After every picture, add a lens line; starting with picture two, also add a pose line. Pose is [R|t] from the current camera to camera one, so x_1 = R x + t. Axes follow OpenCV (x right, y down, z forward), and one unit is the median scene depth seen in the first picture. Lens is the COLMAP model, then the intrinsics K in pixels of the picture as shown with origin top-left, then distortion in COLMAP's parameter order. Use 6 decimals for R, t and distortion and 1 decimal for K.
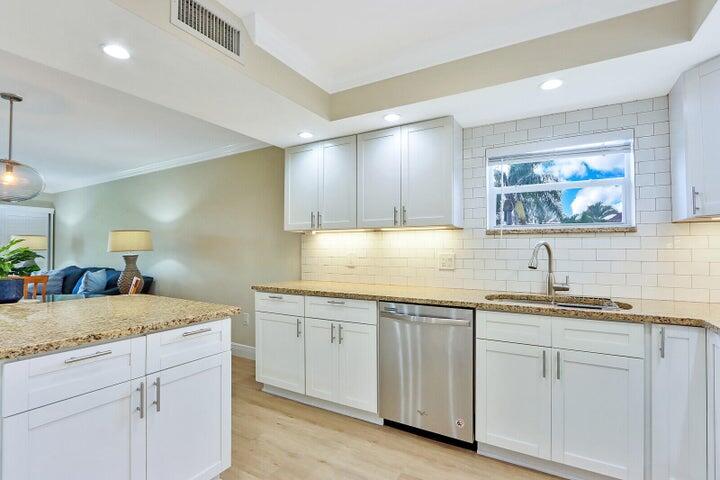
lens RADIAL K [[341.0, 0, 357.6], [0, 341.0, 242.8], [0, 0, 1]] dist [-0.012182, -0.000172]
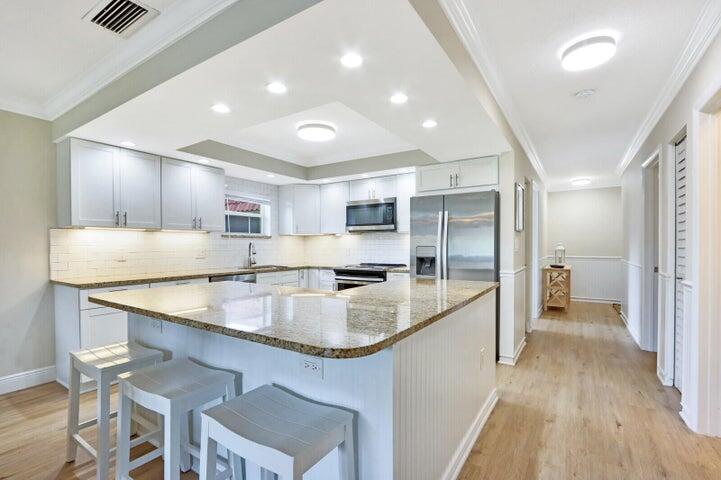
lens RADIAL K [[336.2, 0, 353.6], [0, 336.2, 246.2], [0, 0, 1]] dist [-0.002929, -0.000356]
pose [[0.049655, -0.004001, 0.998758, -1.426770], [-0.016641, 0.999850, 0.004833, 0.004245], [-0.998628, -0.016860, 0.049581, 0.236146]]
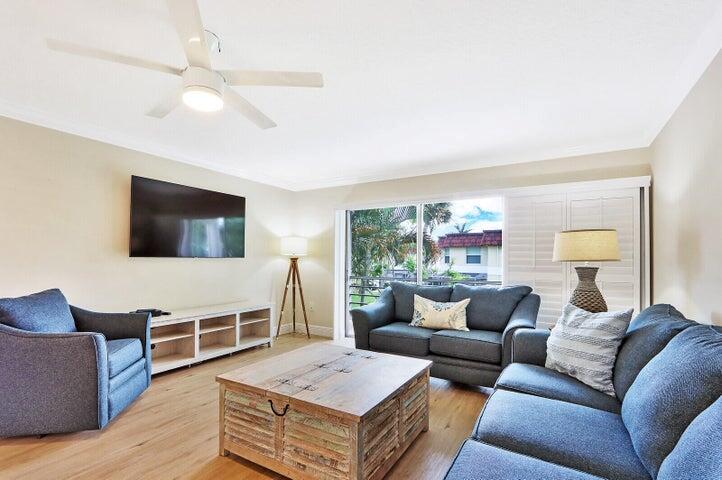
lens RADIAL K [[340.4, 0, 358.7], [0, 340.4, 256.3], [0, 0, 1]] dist [0.000097, -0.000078]
pose [[-0.002538, -0.009258, -0.999954, -1.148994], [0.019661, 0.999763, -0.009306, 0.034901], [0.999803, -0.019683, -0.002355, 1.623918]]
